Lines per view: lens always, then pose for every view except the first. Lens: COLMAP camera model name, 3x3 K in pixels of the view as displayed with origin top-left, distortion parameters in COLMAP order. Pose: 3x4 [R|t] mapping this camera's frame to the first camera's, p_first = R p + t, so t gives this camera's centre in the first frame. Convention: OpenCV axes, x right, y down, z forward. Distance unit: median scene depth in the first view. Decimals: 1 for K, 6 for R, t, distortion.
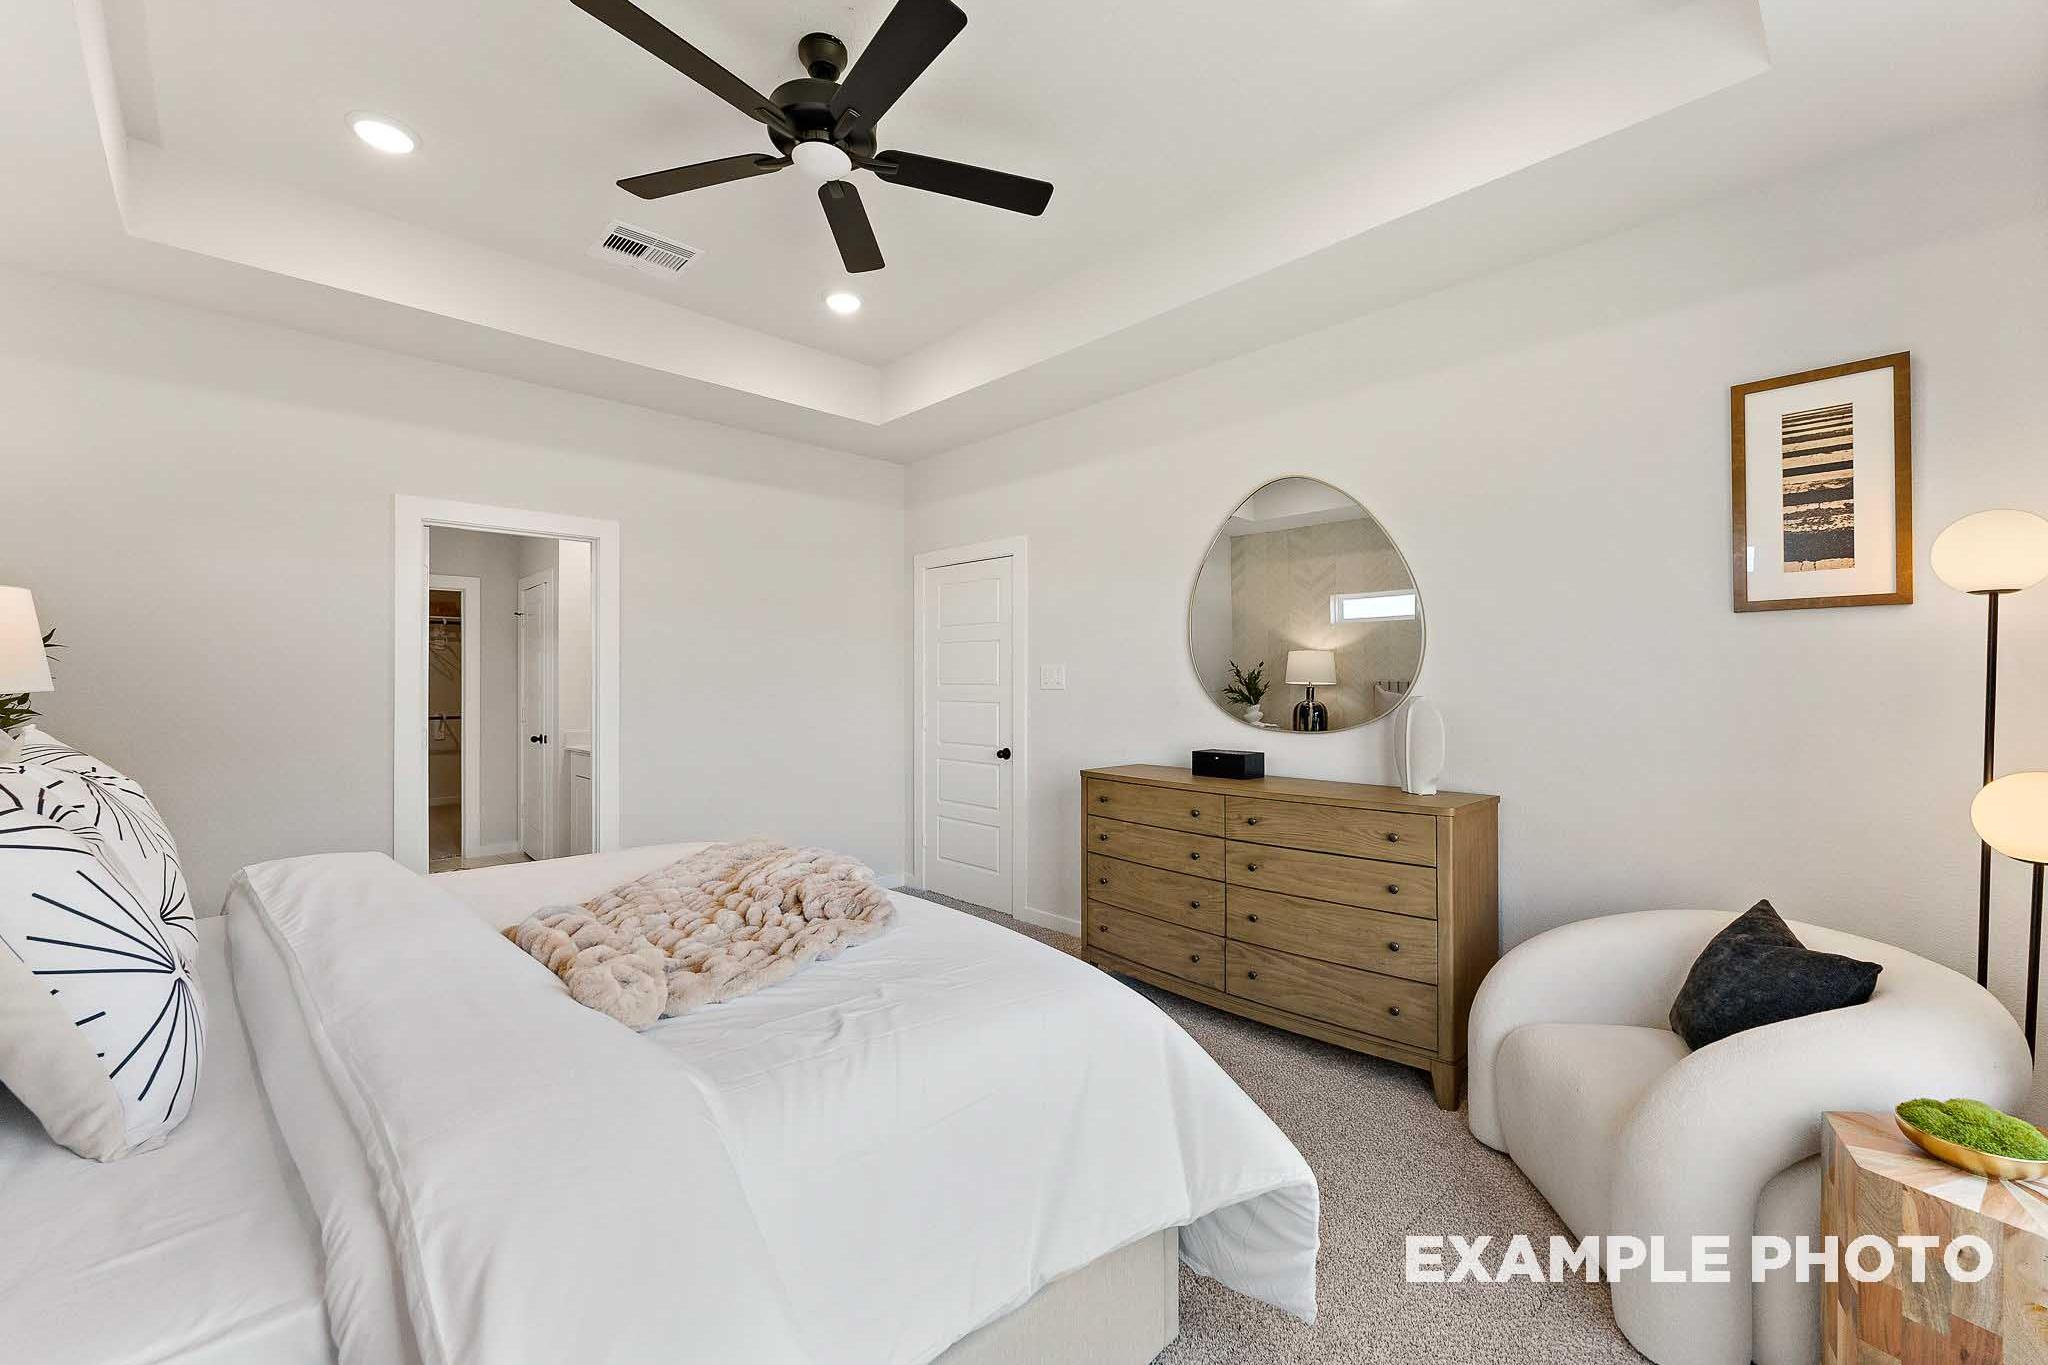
lens RADIAL K [[827.9, 0, 1024.0], [0, 827.9, 682.5], [0, 0, 1]] dist [-0.000068, 0.000579]
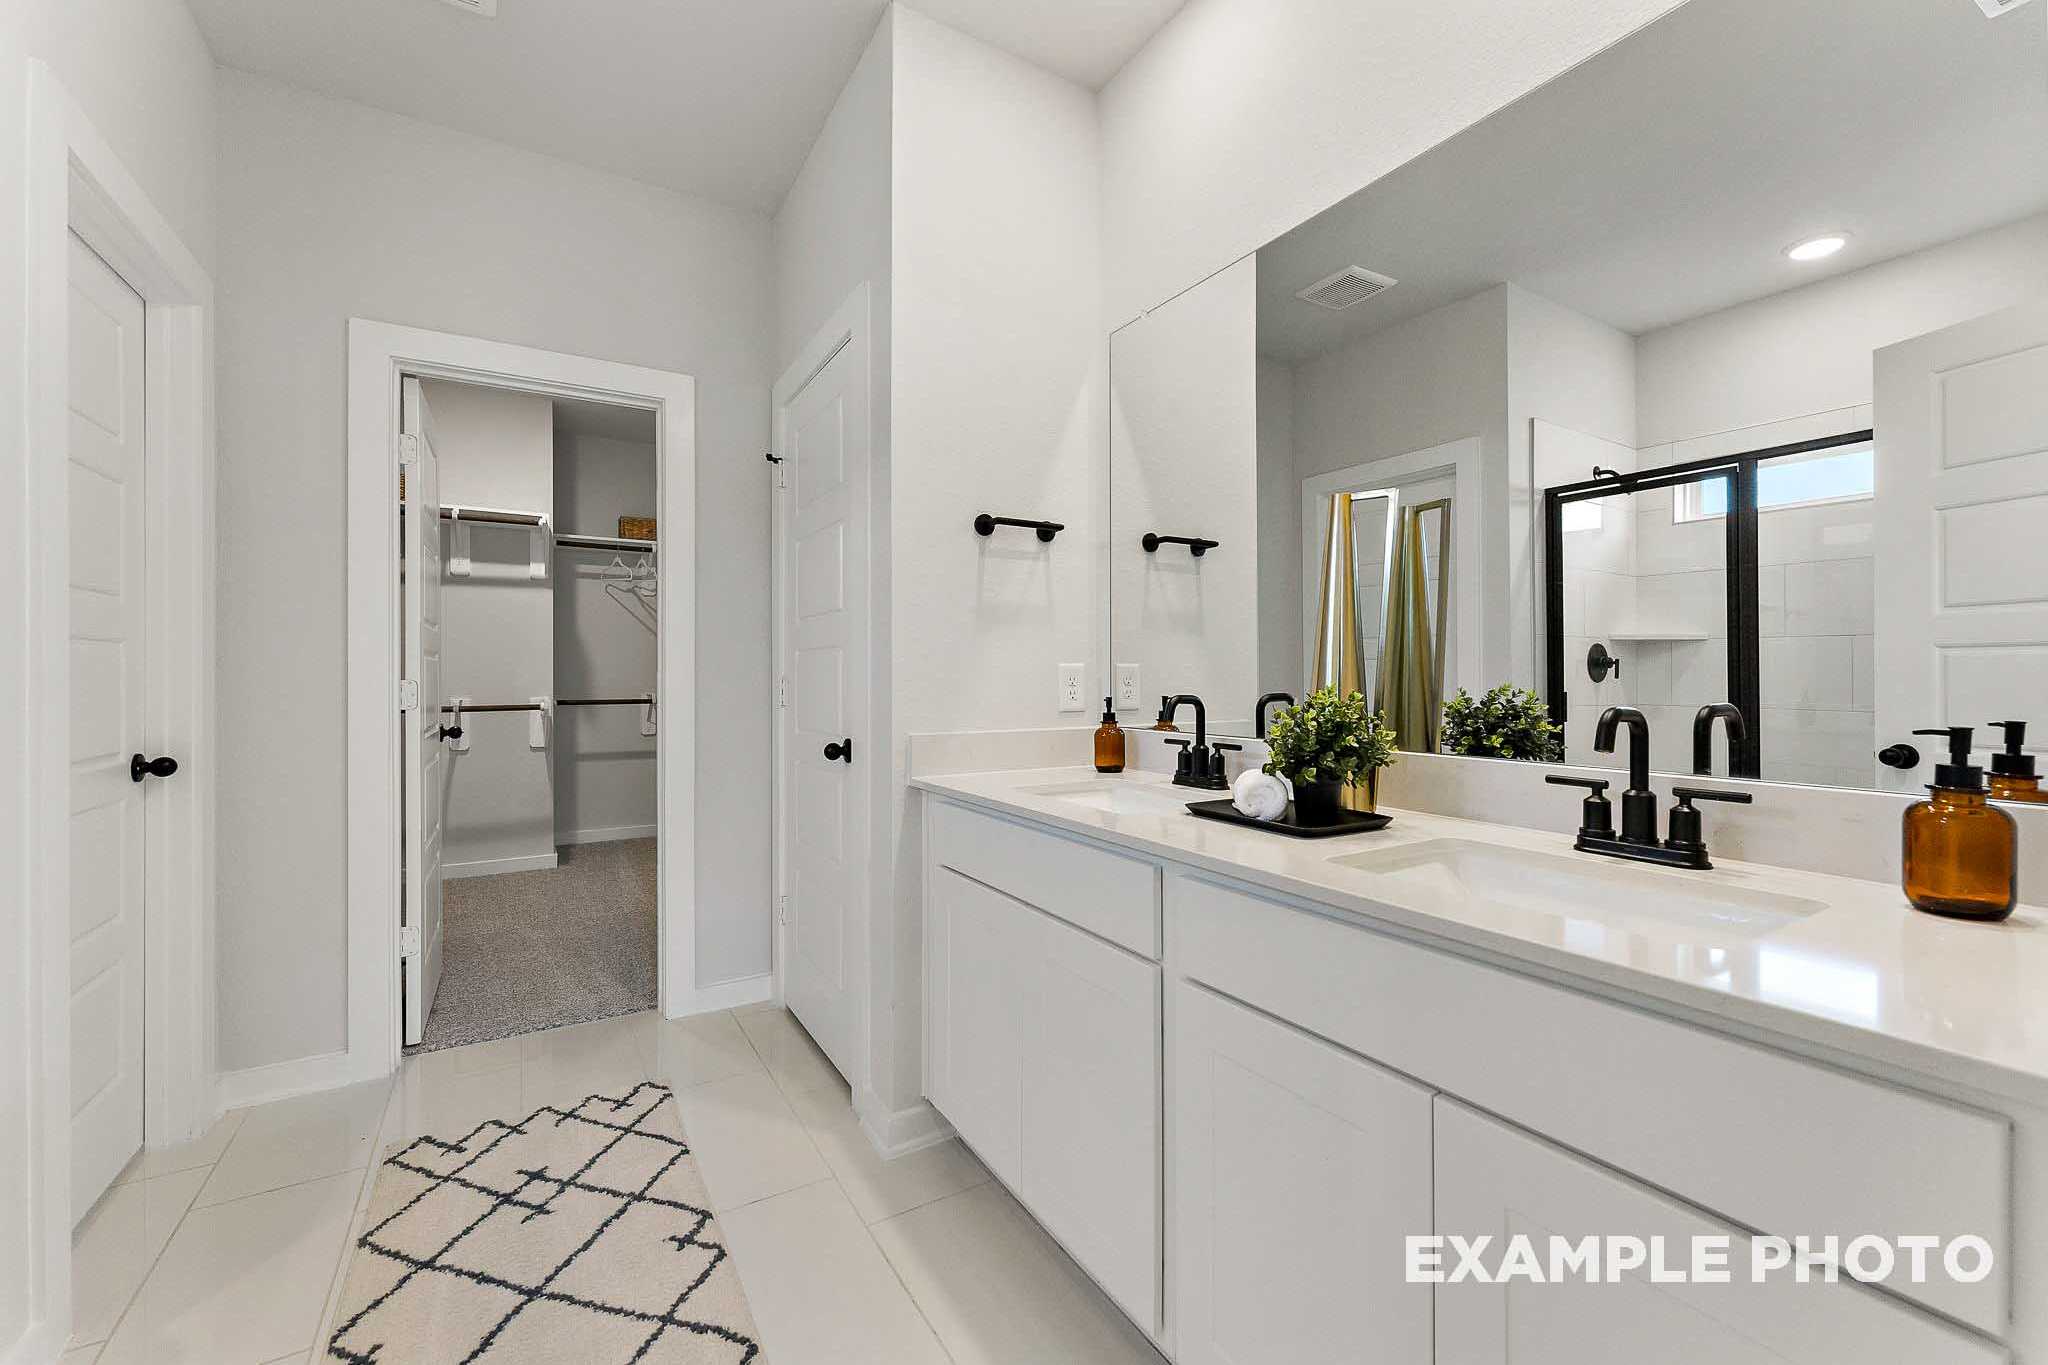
lens RADIAL K [[836.5, 0, 1018.2], [0, 836.5, 670.7], [0, 0, 1]] dist [-0.000676, -0.000029]
pose [[0.982142, 0.001247, -0.188139, -0.400324], [0.000076, 0.999975, 0.007022, 0.024963], [0.188143, -0.006911, 0.982117, 0.589018]]
